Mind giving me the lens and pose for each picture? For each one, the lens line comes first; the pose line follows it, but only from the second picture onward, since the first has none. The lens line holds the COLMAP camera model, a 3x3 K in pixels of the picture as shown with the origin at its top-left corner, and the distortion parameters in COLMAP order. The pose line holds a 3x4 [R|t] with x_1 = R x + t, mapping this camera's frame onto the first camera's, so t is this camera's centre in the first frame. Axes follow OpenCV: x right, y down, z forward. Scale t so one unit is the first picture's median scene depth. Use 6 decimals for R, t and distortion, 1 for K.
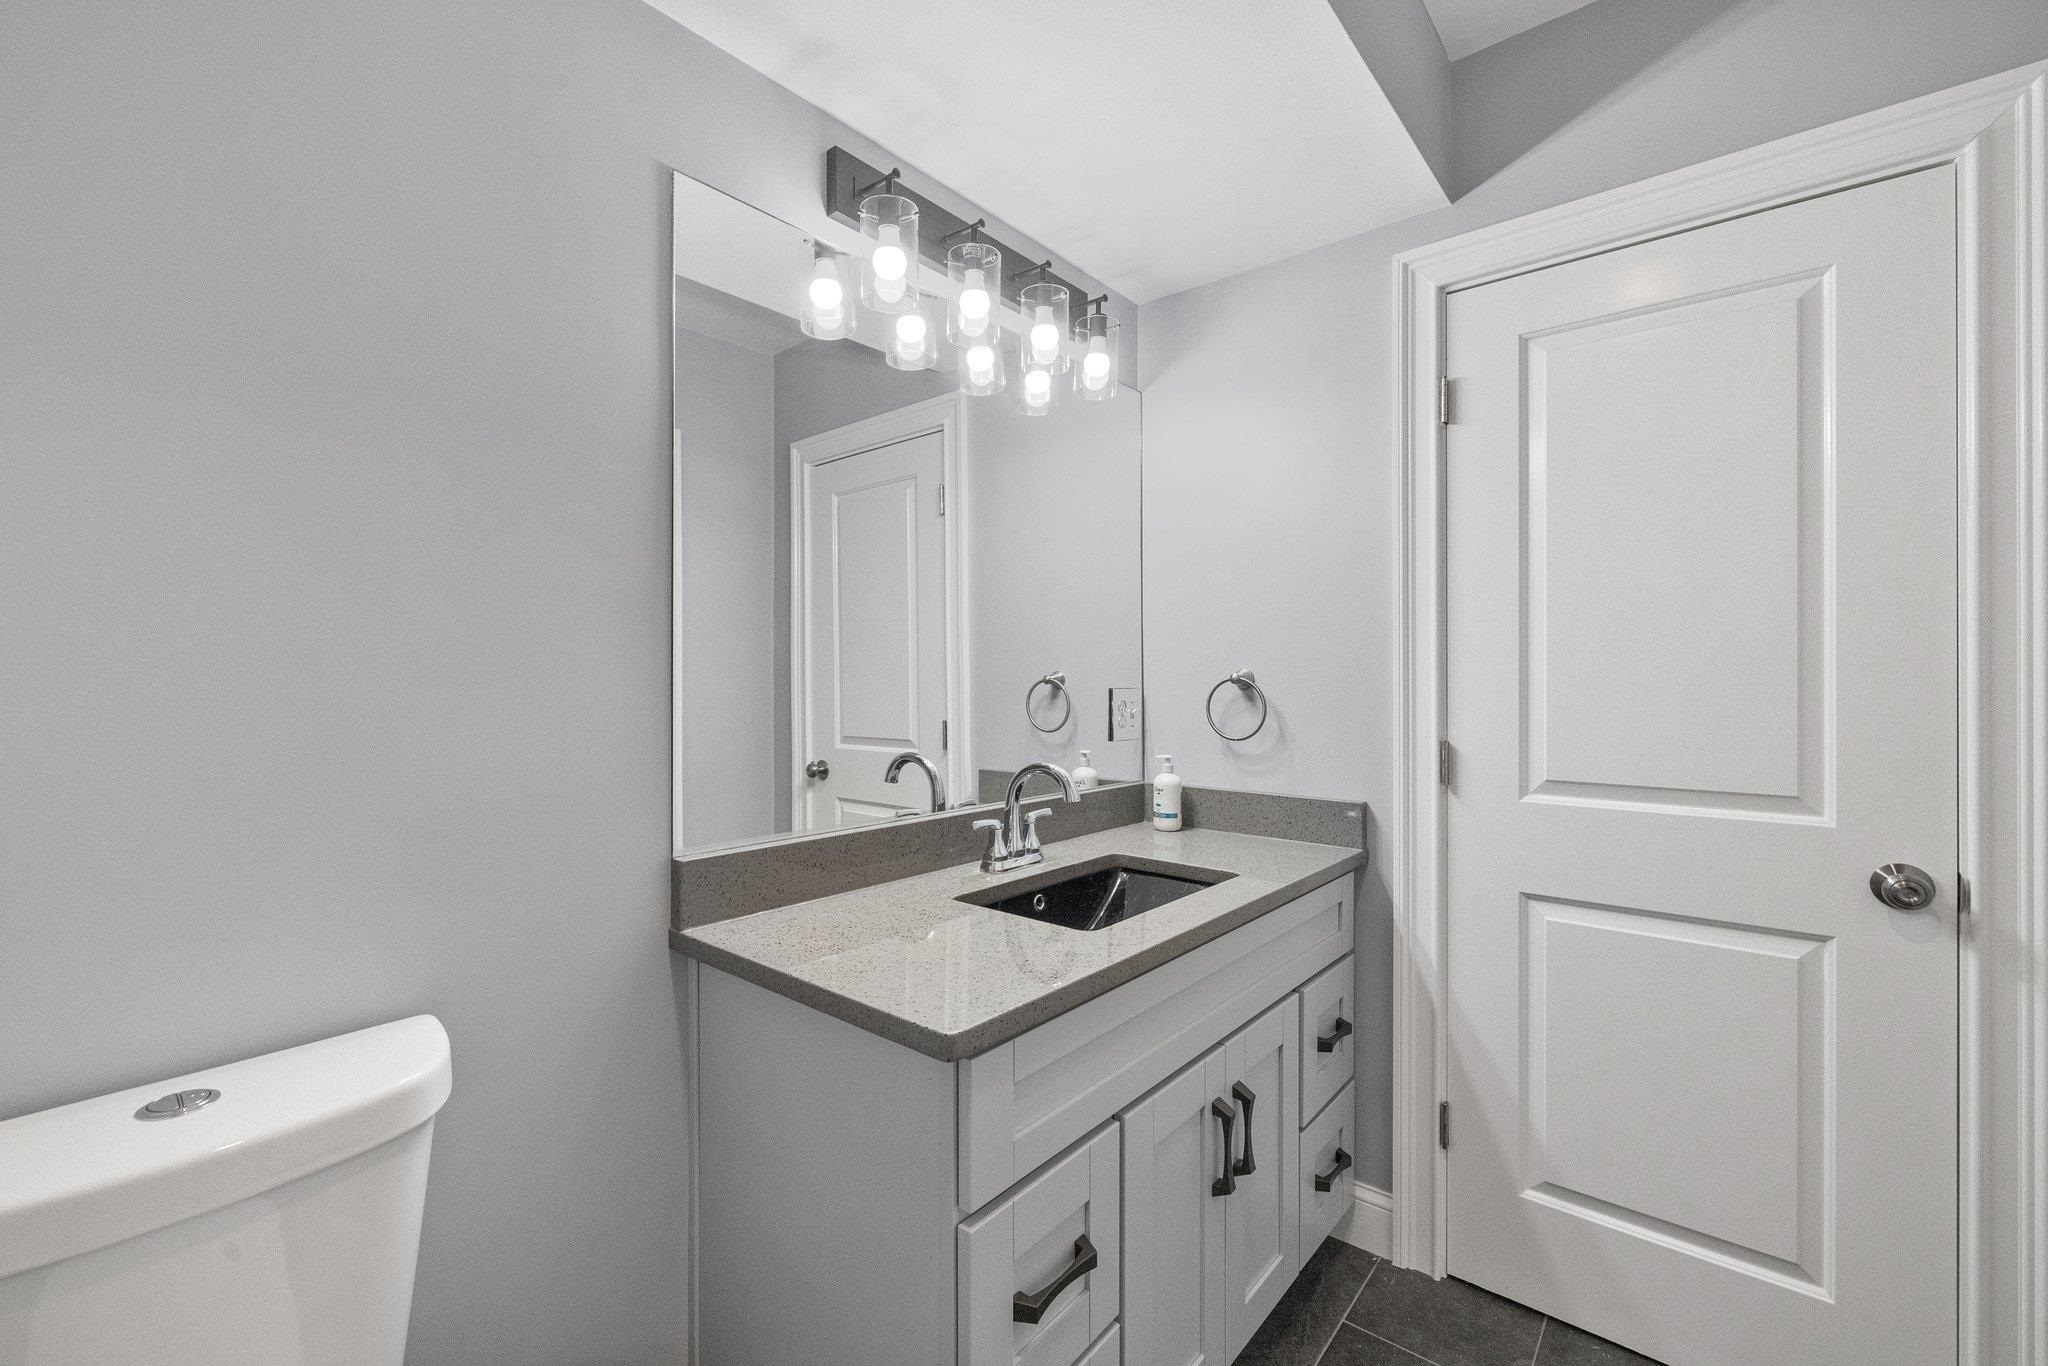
lens RADIAL K [[853.2, 0, 1013.0], [0, 853.2, 677.1], [0, 0, 1]] dist [0.013515, 0.000071]
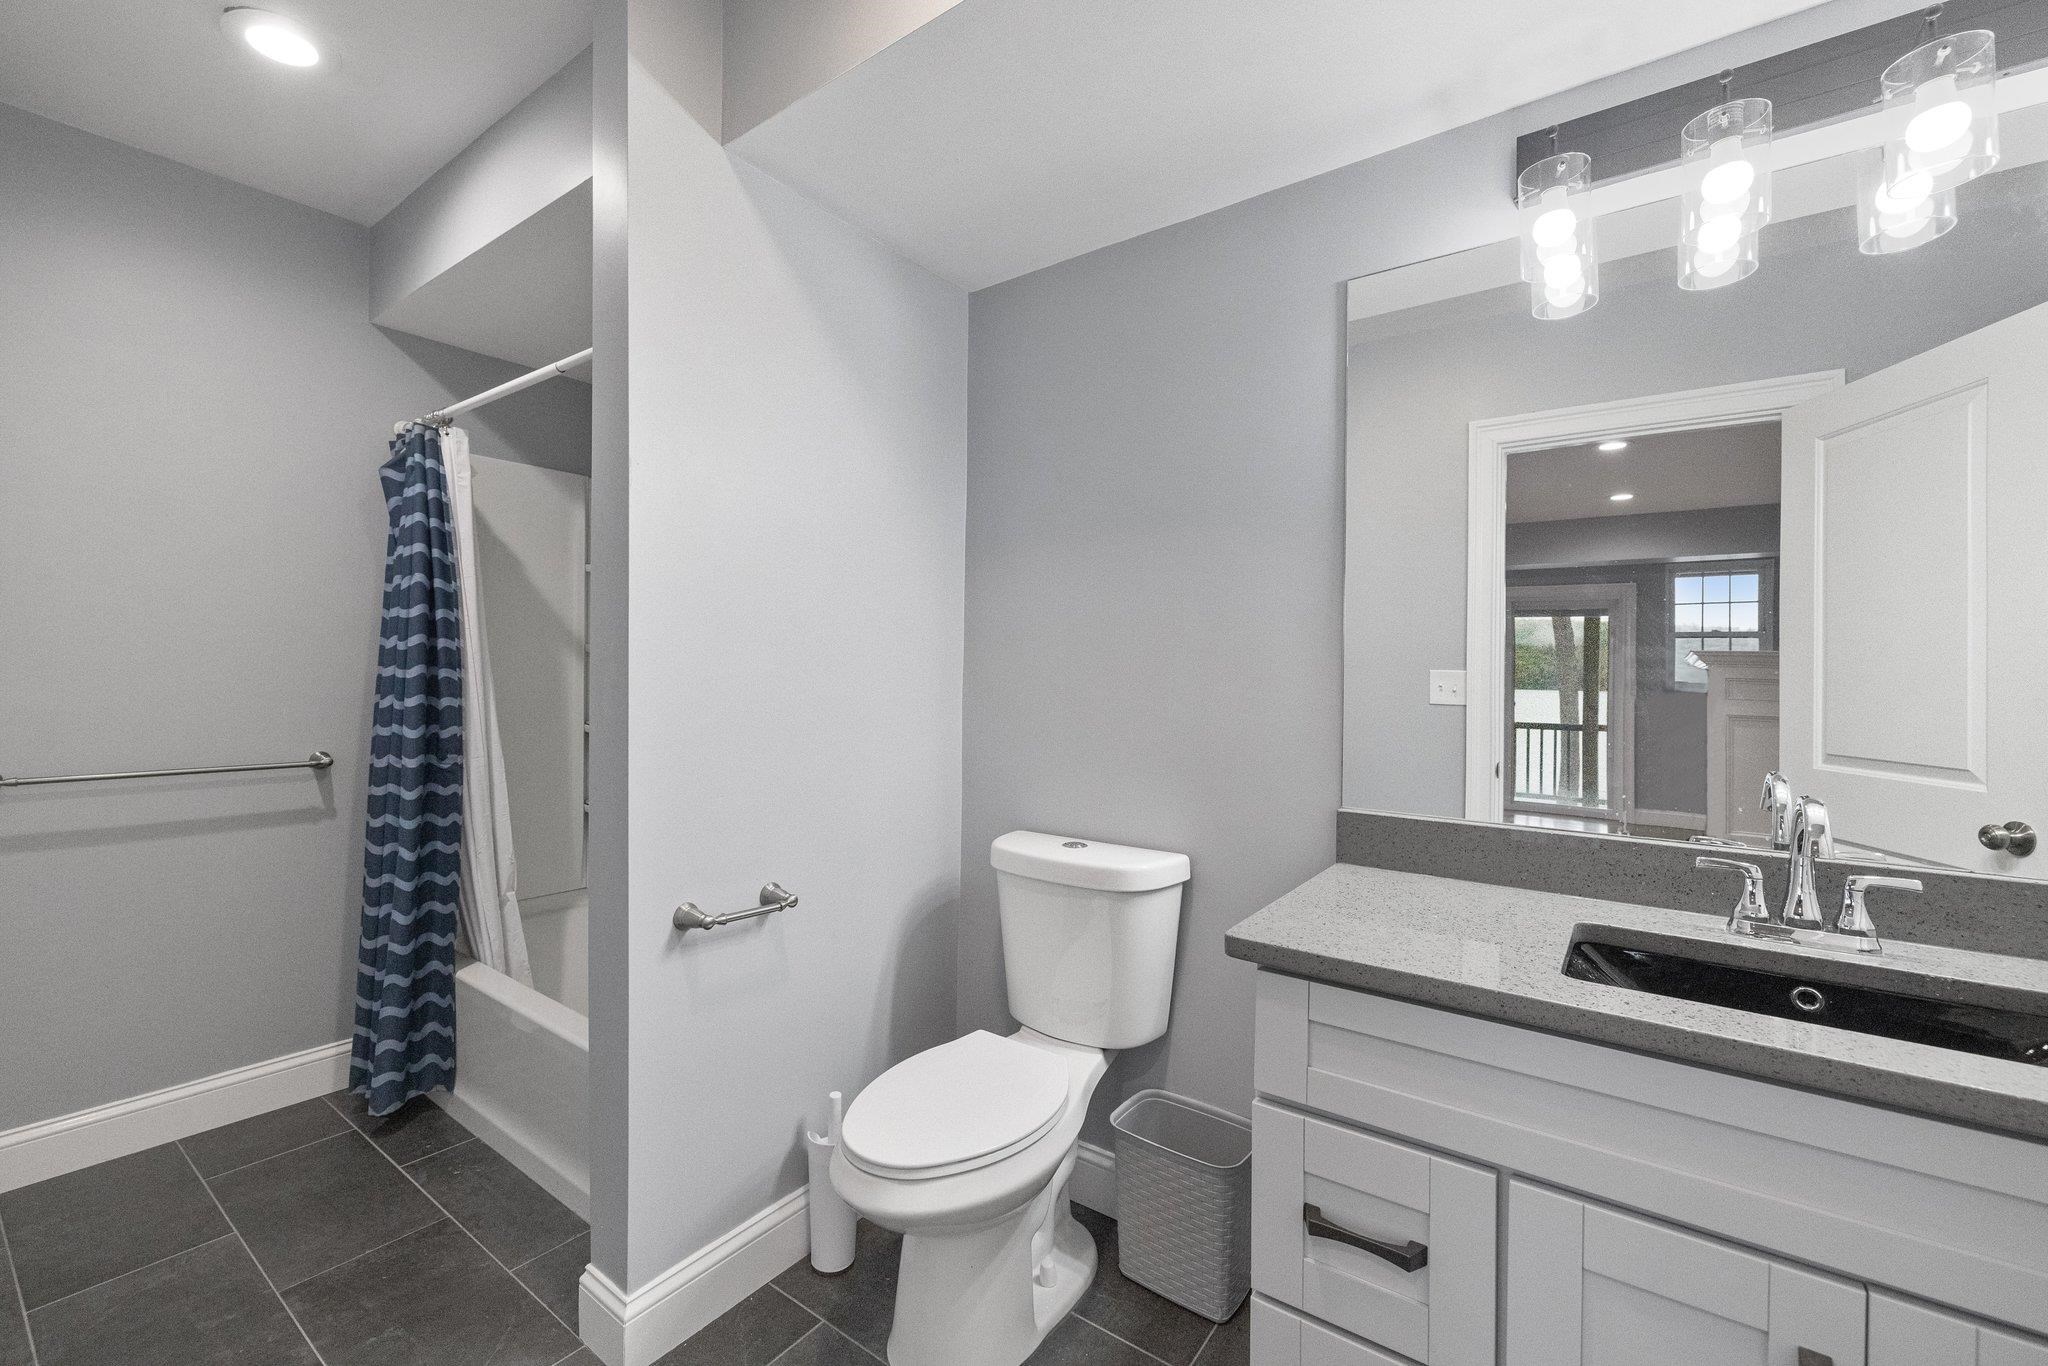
lens RADIAL K [[853.2, 0, 1013.0], [0, 853.2, 677.1], [0, 0, 1]] dist [0.013515, 0.000071]
pose [[0.069448, 0.000657, -0.997585, 0.677447], [-0.010406, 0.999946, -0.000066, 0.013115], [0.997531, 0.010386, 0.069451, 0.315645]]
